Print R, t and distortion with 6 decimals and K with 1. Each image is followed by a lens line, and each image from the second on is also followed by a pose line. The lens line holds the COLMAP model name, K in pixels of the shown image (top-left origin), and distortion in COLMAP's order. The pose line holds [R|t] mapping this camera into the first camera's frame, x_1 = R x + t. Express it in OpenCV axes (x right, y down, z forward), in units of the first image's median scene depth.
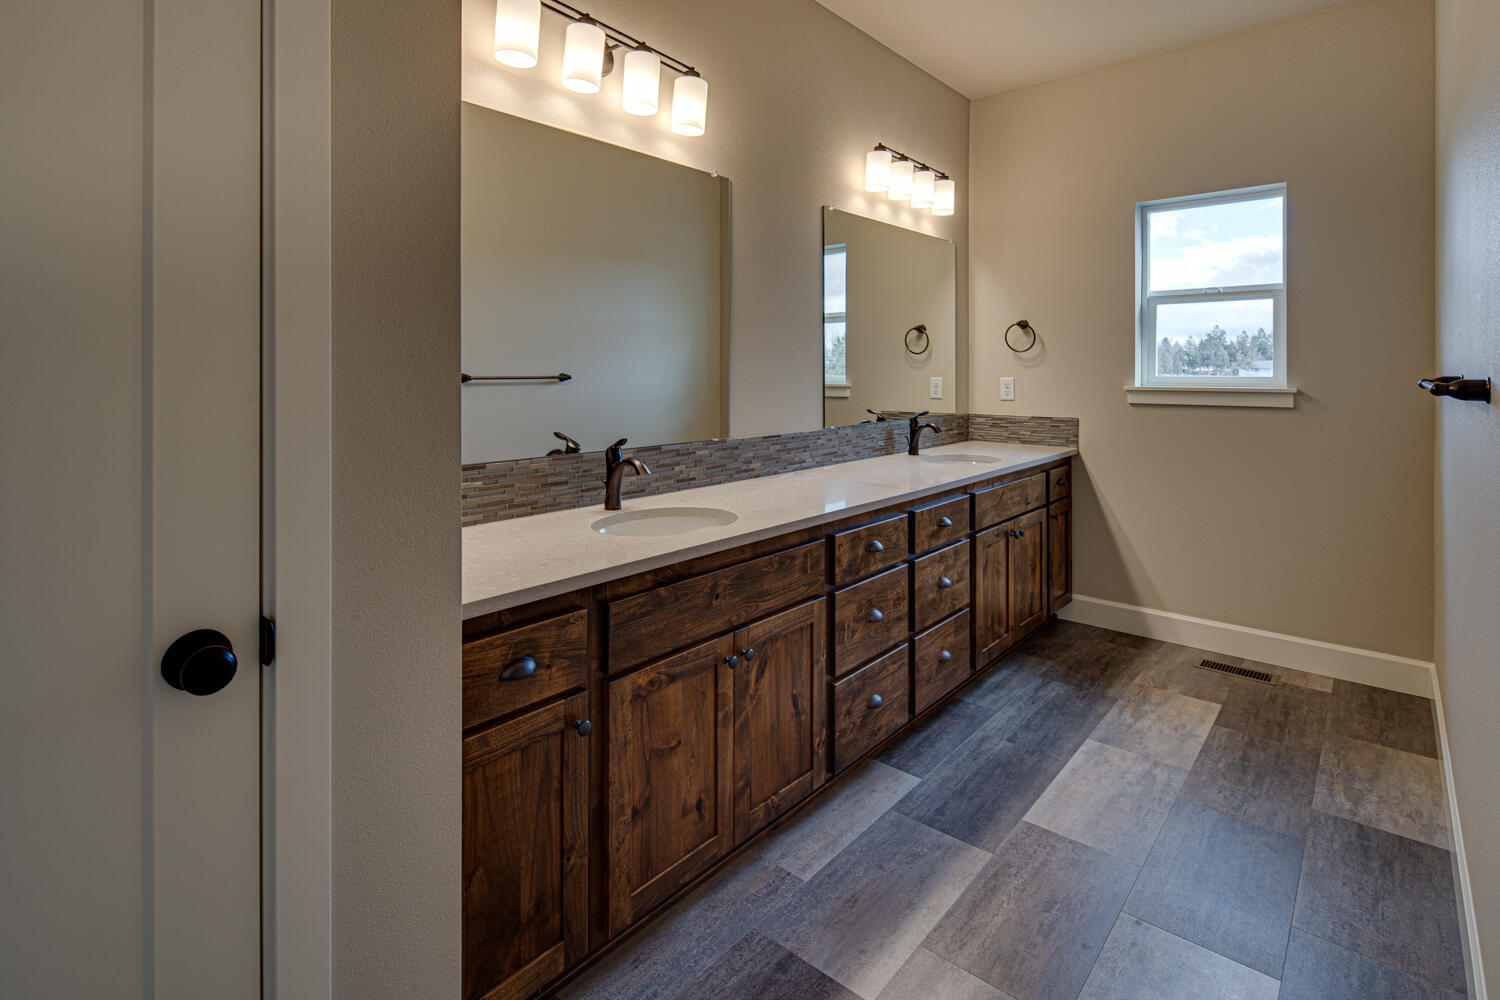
lens RADIAL K [[717.0, 0, 753.5], [0, 717.0, 366.8], [0, 0, 1]] dist [-0.000591, -0.000340]
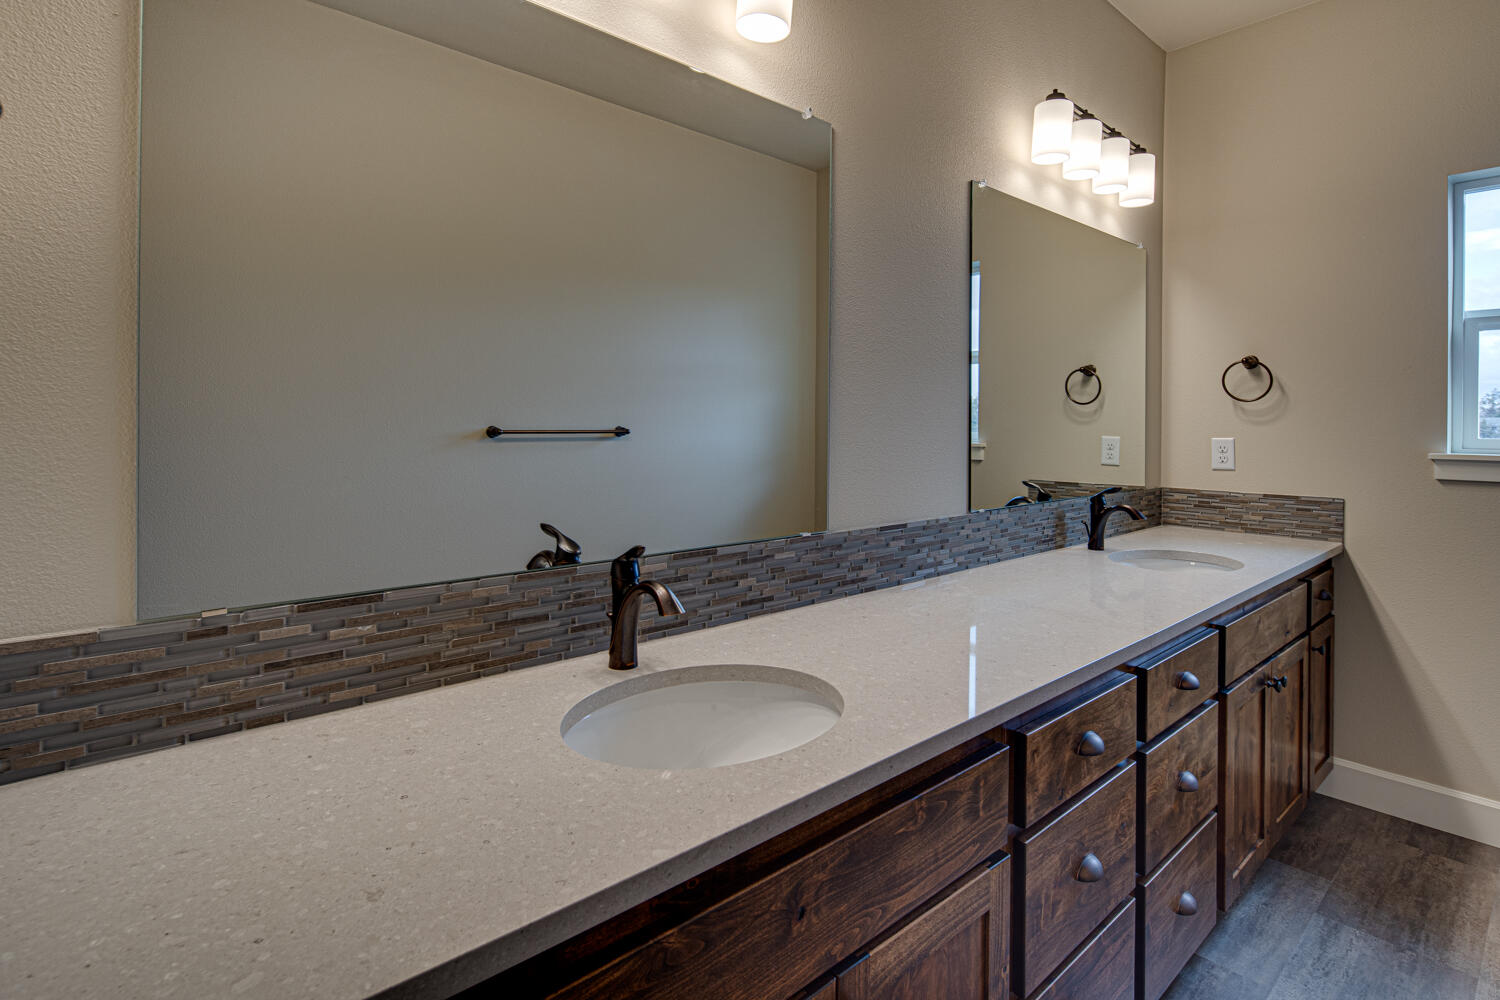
lens RADIAL K [[731.0, 0, 740.7], [0, 731.0, 420.7], [0, 0, 1]] dist [-0.000522, -0.002361]
pose [[0.988797, 0.007263, -0.149092, -0.012497], [-0.007144, 0.999974, 0.001338, 0.000747], [0.149098, -0.000258, 0.988822, 0.309380]]
